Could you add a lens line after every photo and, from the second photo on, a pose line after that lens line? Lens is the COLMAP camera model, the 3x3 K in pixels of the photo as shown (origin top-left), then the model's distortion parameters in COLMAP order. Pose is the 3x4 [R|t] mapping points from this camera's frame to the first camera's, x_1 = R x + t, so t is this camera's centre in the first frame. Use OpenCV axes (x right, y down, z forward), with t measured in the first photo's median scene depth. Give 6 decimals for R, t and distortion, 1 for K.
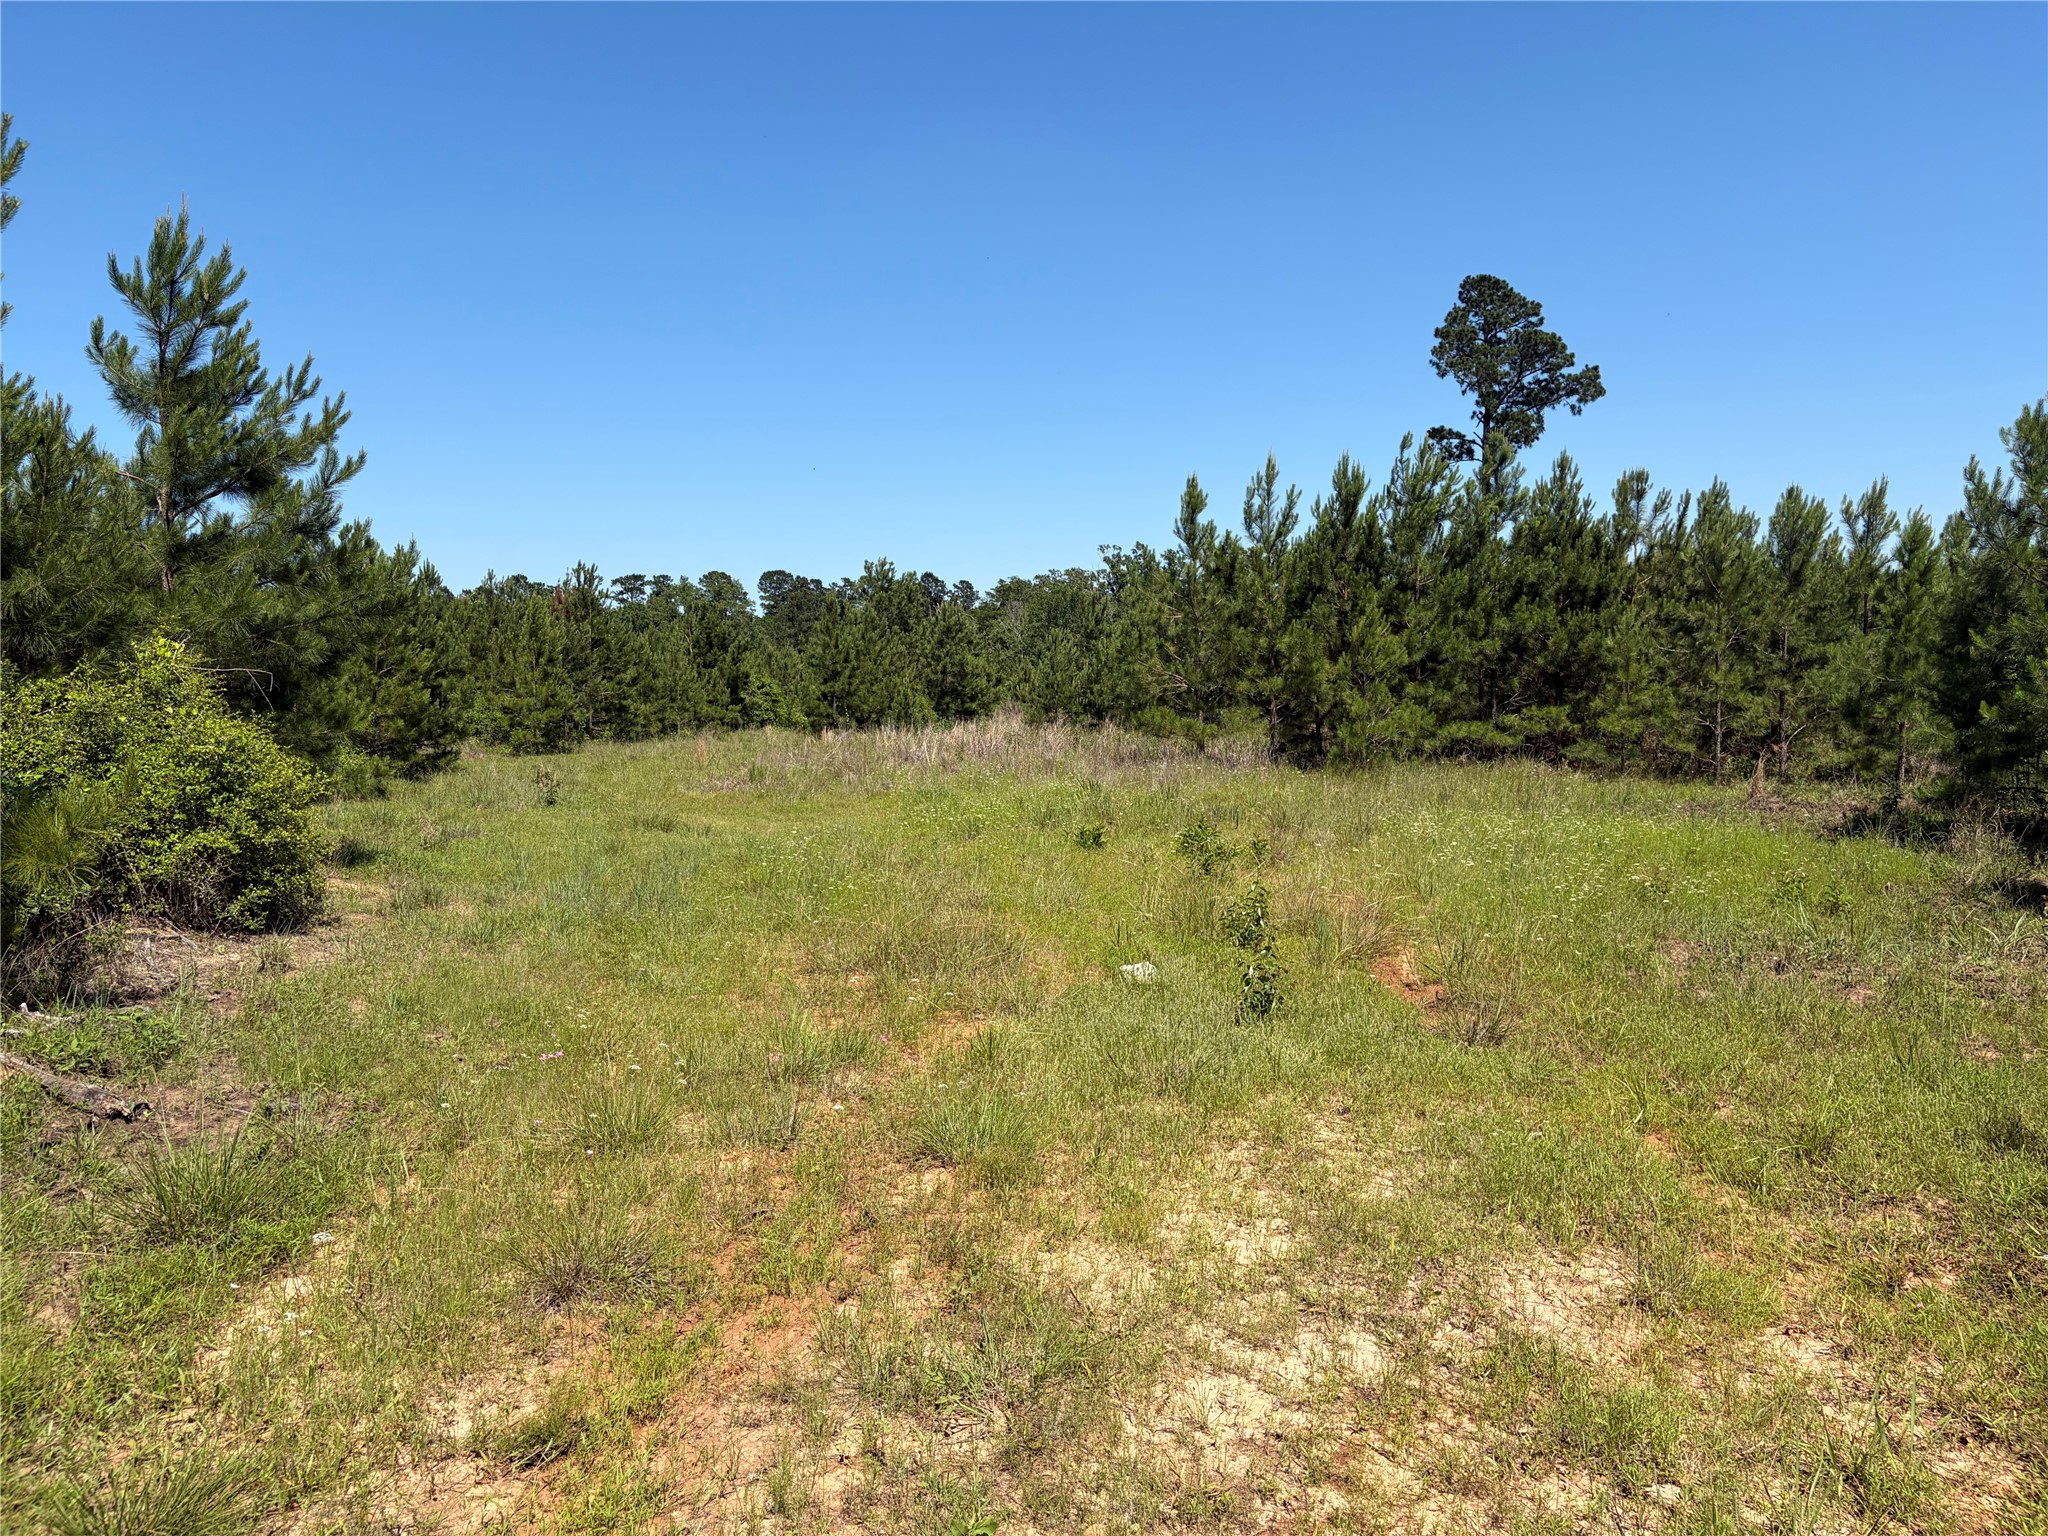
lens RADIAL K [[1579.4, 0, 1024.0], [0, 1579.4, 768.0], [0, 0, 1]] dist [0.107617, -0.144635]
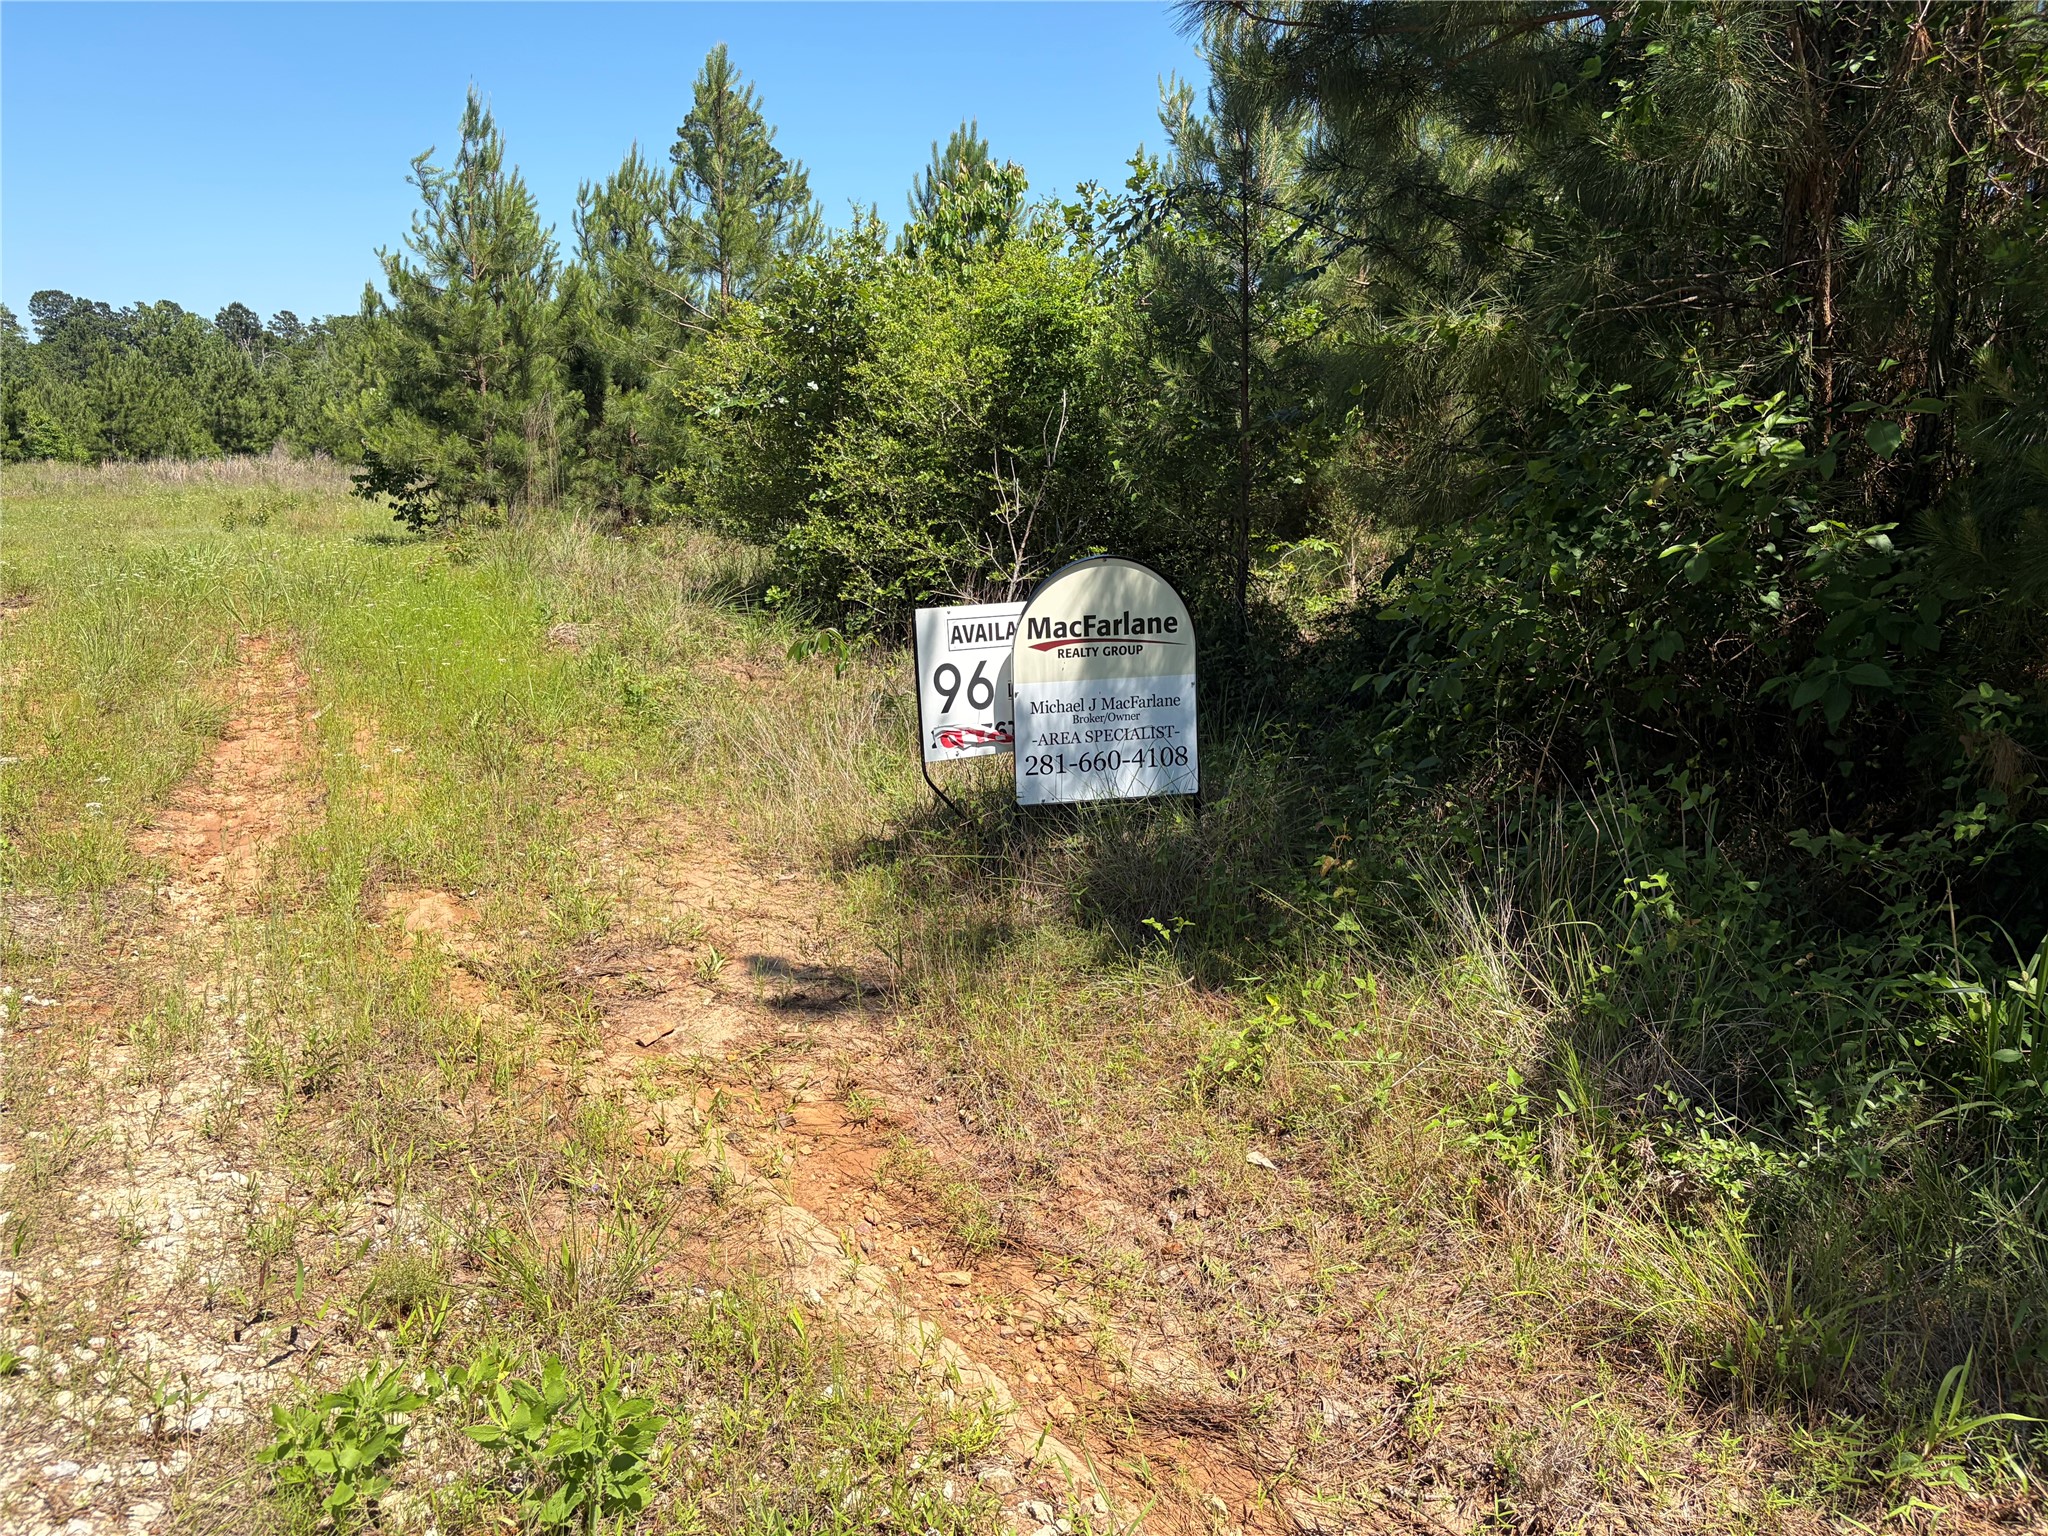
lens RADIAL K [[1579.4, 0, 1024.0], [0, 1579.4, 768.0], [0, 0, 1]] dist [0.107617, -0.144635]
pose [[0.931157, -0.056301, 0.360245, 0.112996], [0.001150, 0.988455, 0.151509, 0.034255], [-0.364616, -0.140664, 0.920472, -0.650621]]
